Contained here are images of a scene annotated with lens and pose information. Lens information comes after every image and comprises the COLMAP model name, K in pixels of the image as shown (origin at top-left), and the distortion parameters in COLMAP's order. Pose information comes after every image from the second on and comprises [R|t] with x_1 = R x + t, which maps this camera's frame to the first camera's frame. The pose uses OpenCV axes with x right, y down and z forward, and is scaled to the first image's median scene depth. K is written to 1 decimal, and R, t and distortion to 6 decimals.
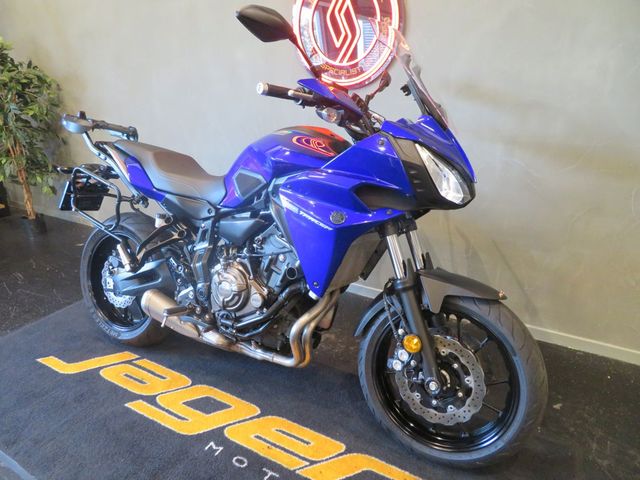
lens RADIAL K [[458.4, 0, 320.0], [0, 458.4, 240.0], [0, 0, 1]] dist [-0.009535, 0.001749]
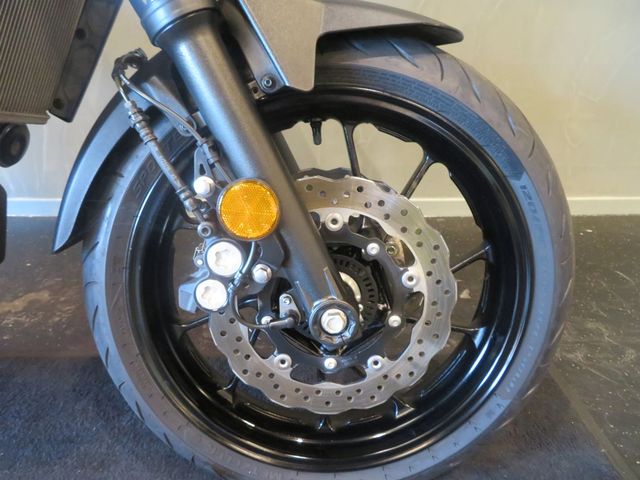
lens RADIAL K [[458.4, 0, 320.0], [0, 458.4, 240.0], [0, 0, 1]] dist [-0.009535, 0.001749]
pose [[0.848517, -0.220195, 0.481179, 0.088361], [0.164740, 0.974045, 0.155235, 0.201792], [-0.502872, -0.052450, 0.862768, 0.698370]]
